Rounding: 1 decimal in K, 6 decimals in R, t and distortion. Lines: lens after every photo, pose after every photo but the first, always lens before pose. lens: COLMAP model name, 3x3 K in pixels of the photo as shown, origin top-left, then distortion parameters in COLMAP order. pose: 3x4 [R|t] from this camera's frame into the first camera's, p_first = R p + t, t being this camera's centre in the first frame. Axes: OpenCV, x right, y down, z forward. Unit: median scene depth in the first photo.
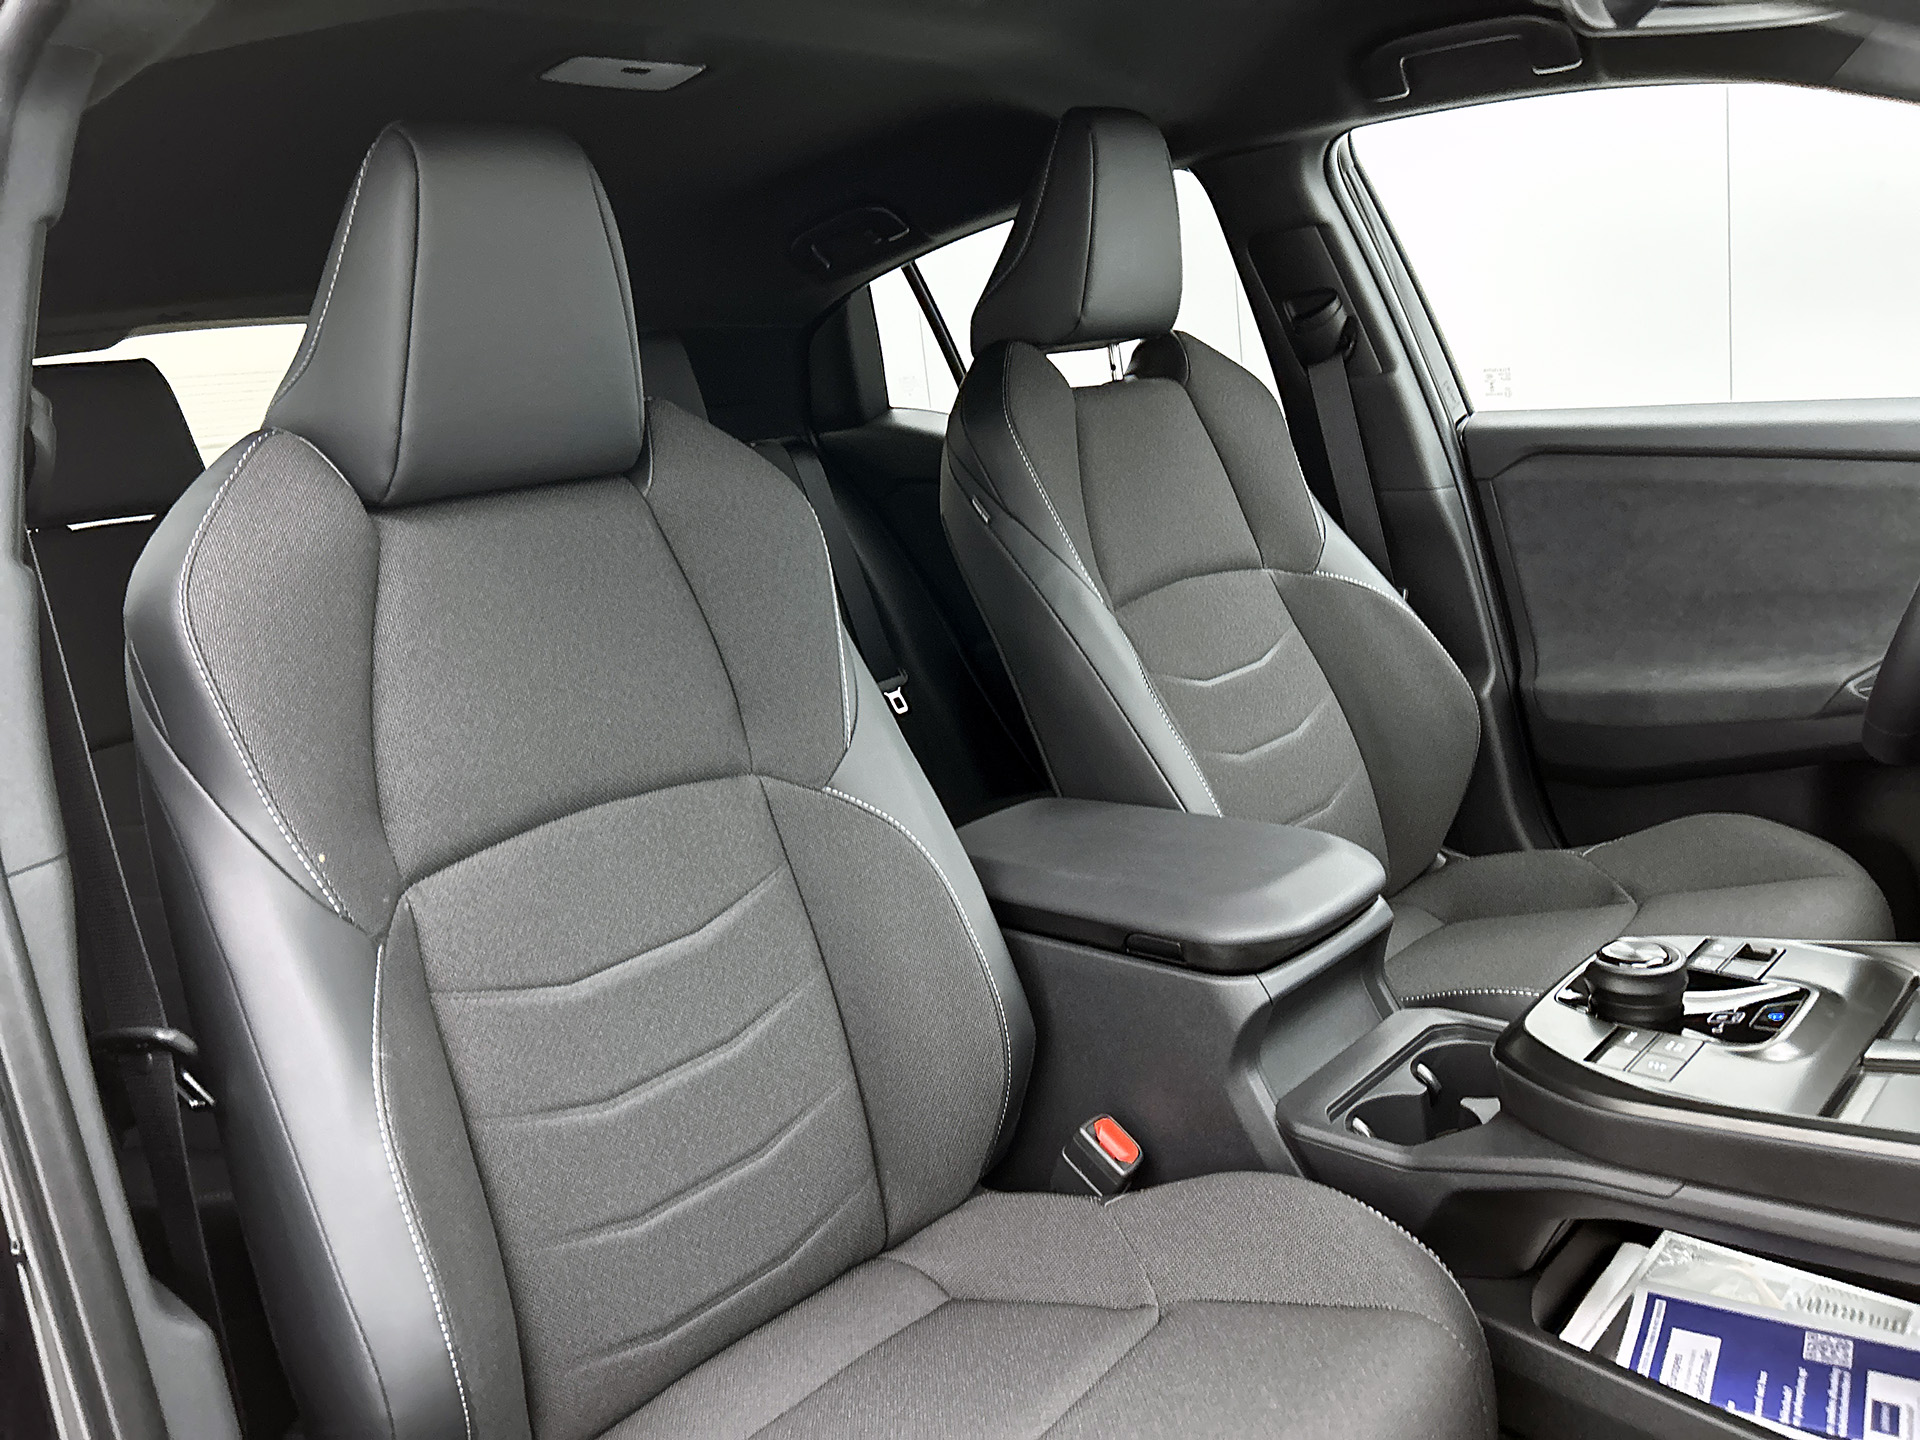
lens RADIAL K [[1439.2, 0, 969.0], [0, 1439.2, 718.0], [0, 0, 1]] dist [0.065079, -0.066762]
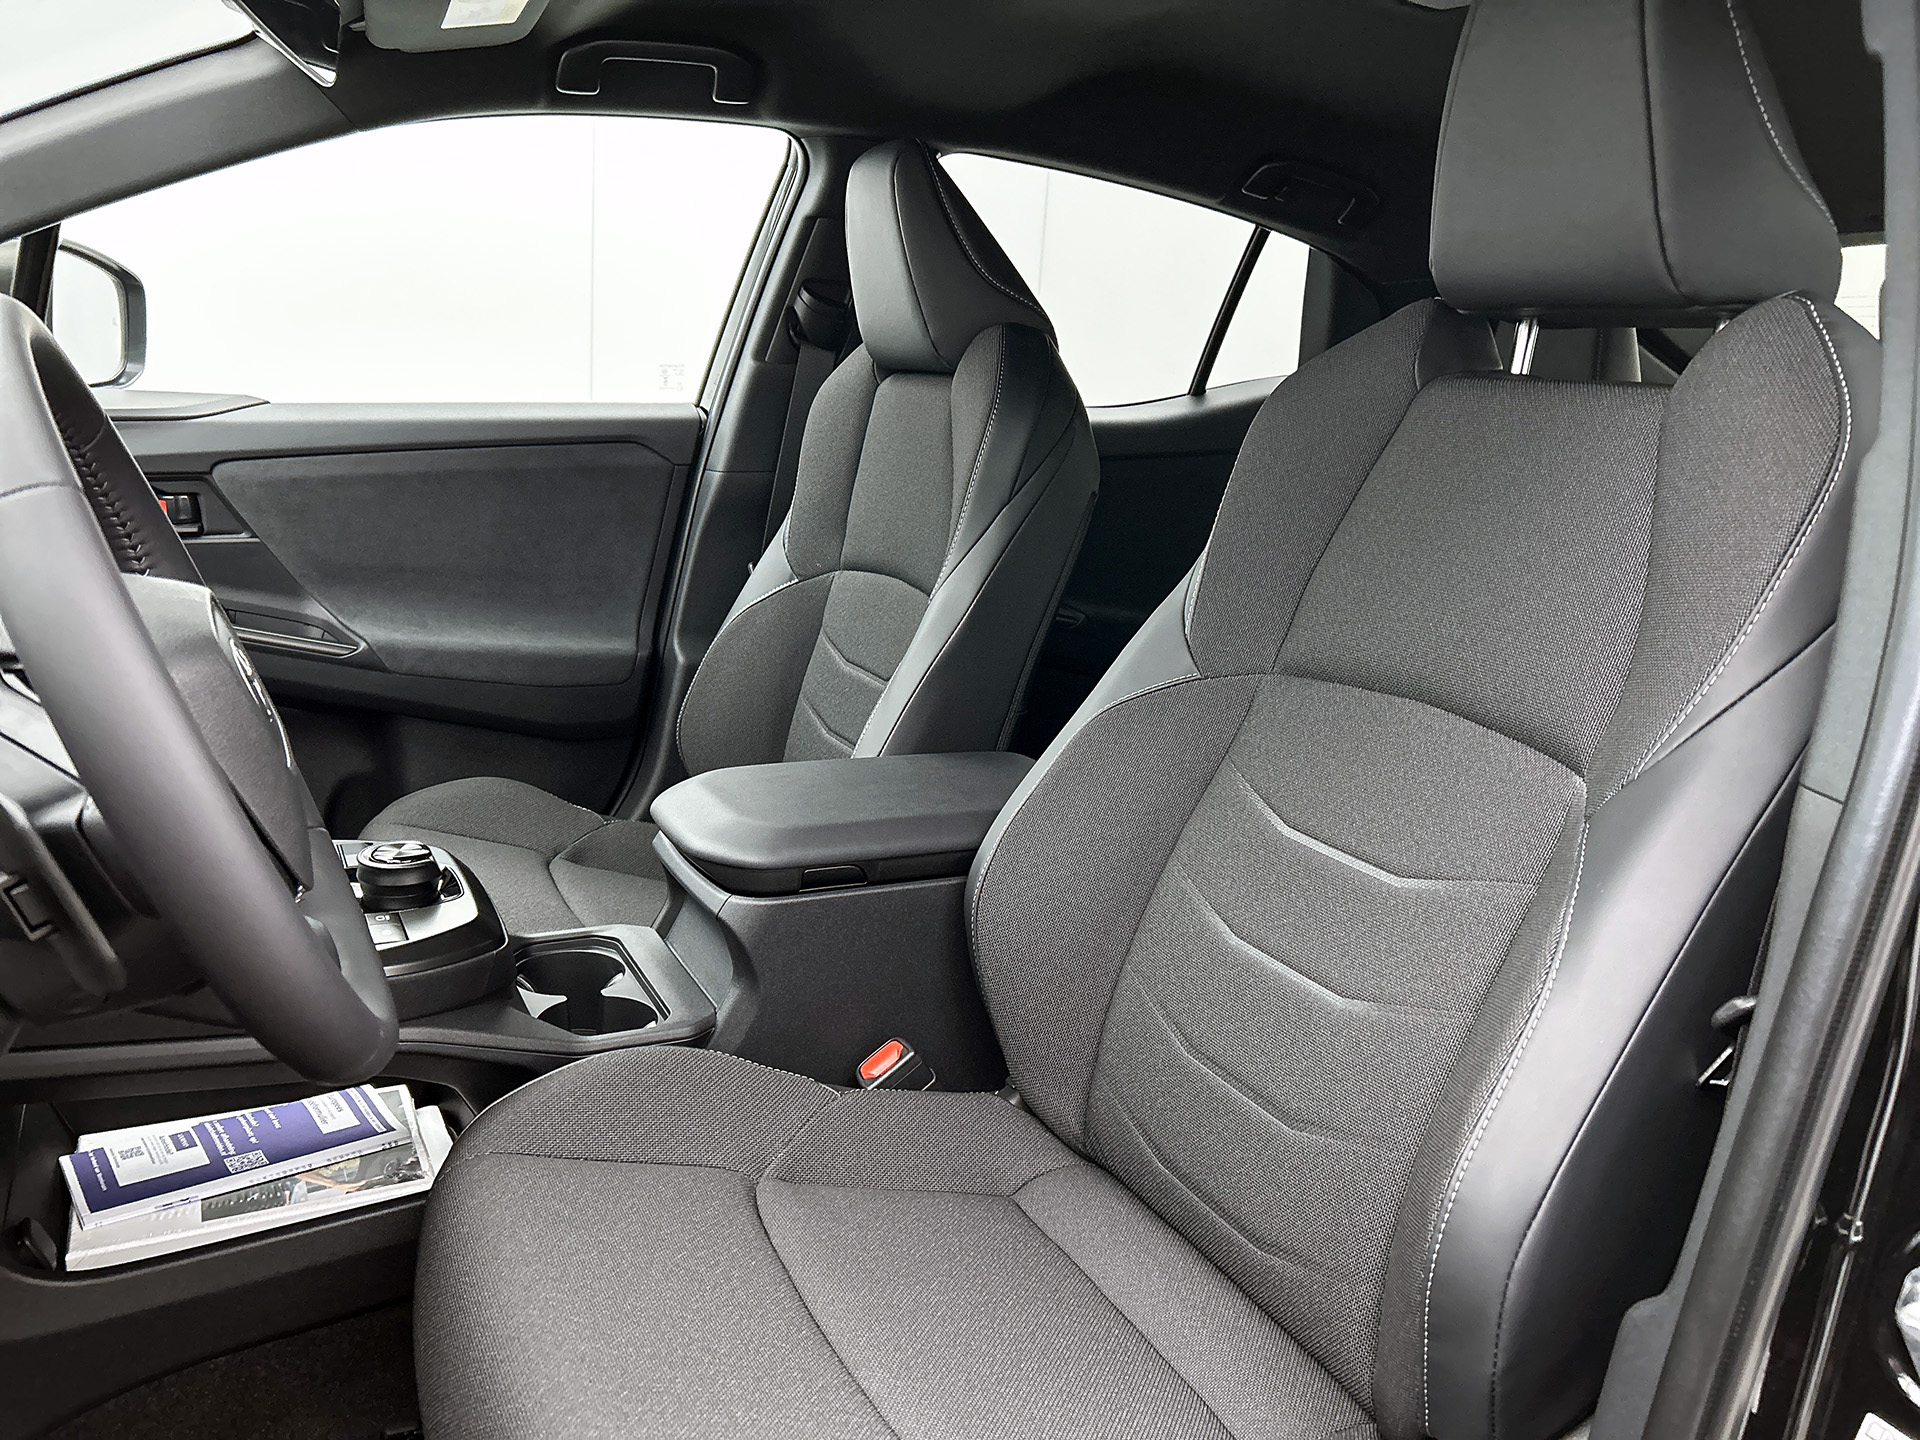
lens RADIAL K [[1439.2, 0, 969.0], [0, 1439.2, 718.0], [0, 0, 1]] dist [0.065079, -0.066762]
pose [[-0.328687, 0.318278, -0.889193, 1.373509], [-0.221039, 0.889430, 0.400069, -0.528476], [0.918208, 0.328044, -0.221993, 1.724519]]
